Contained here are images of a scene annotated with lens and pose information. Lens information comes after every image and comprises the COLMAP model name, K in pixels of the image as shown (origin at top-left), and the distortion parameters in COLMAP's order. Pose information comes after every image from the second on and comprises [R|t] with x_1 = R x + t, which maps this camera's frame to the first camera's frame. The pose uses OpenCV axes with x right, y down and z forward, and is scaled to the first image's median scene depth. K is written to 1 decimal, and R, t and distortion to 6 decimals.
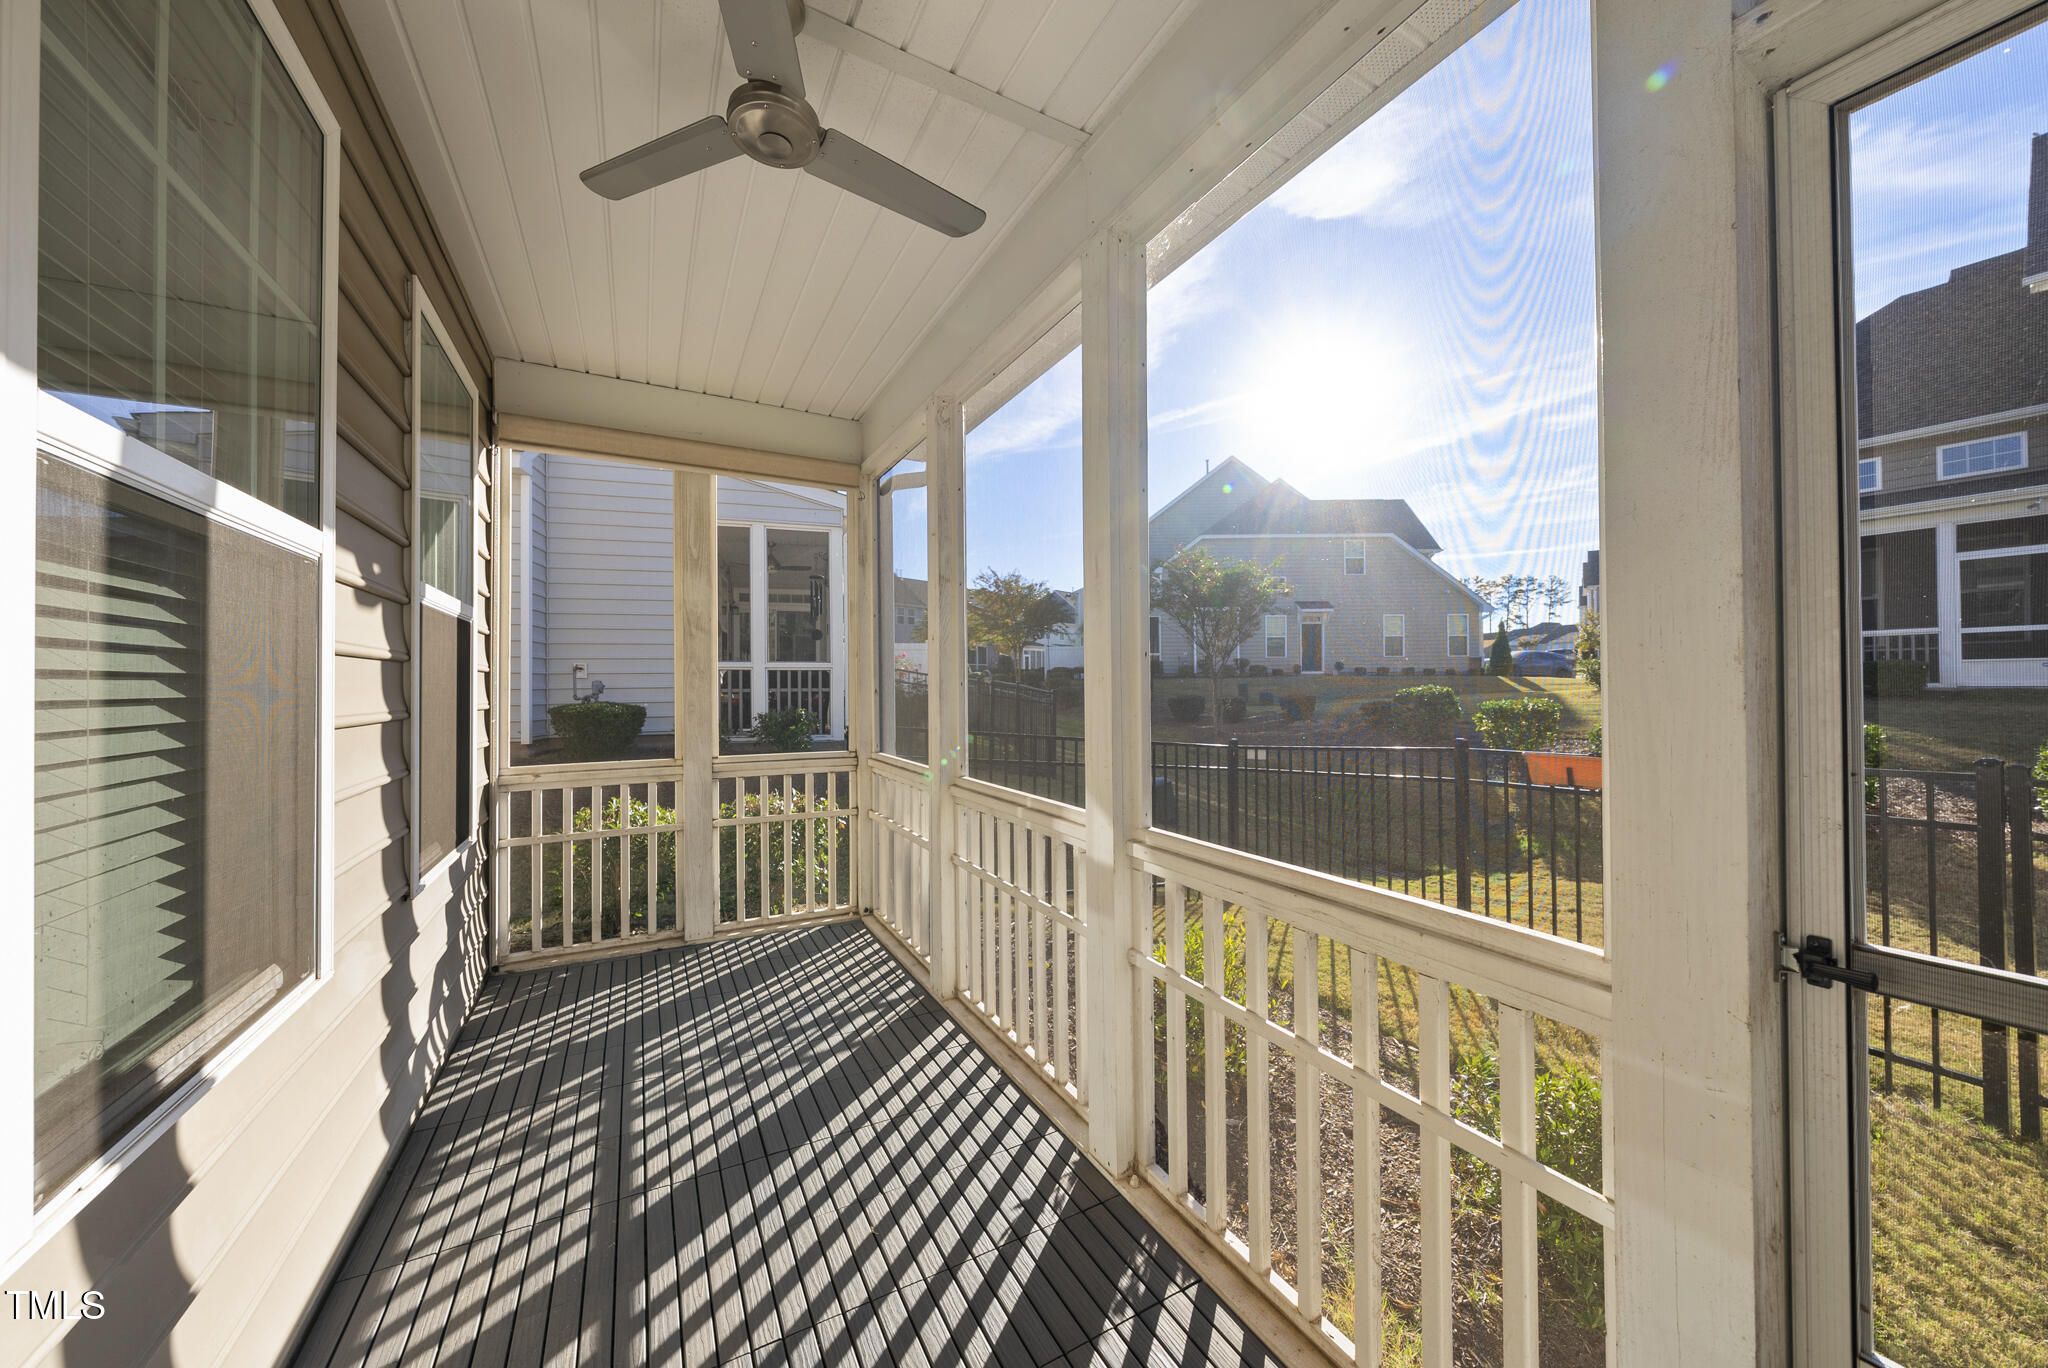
lens RADIAL K [[697.6, 0, 1026.2], [0, 697.6, 691.0], [0, 0, 1]] dist [-0.001784, -0.000179]
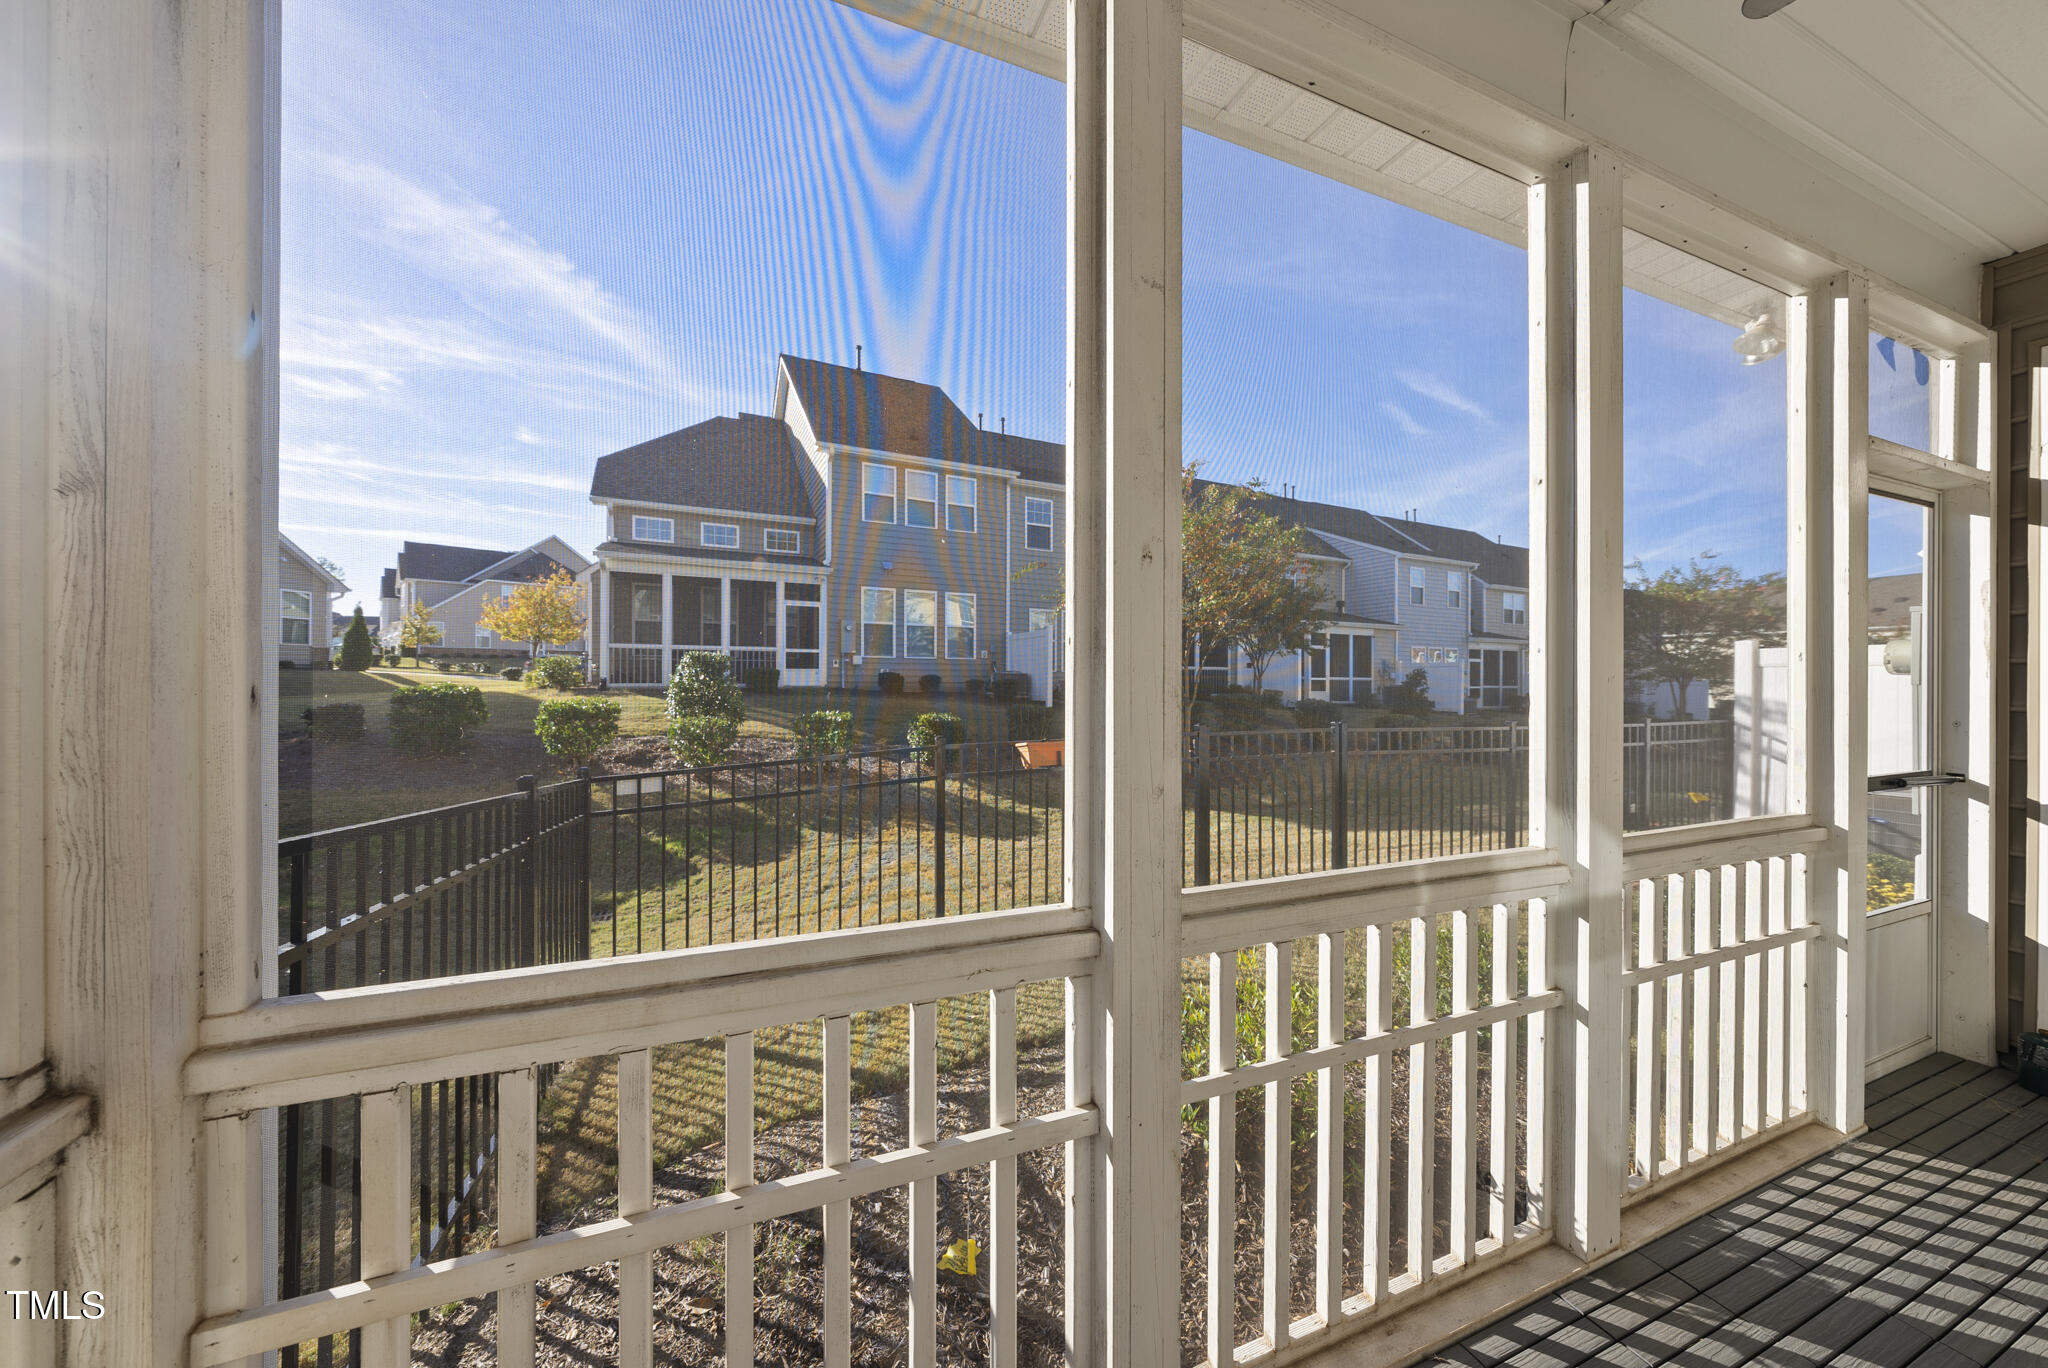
lens RADIAL K [[697.6, 0, 1026.2], [0, 697.6, 691.0], [0, 0, 1]] dist [-0.001784, -0.000179]
pose [[0.117704, -0.001815, 0.993047, -0.142098], [-0.004508, 0.999987, 0.002362, -0.001709], [-0.993039, -0.004755, 0.117694, 0.278551]]
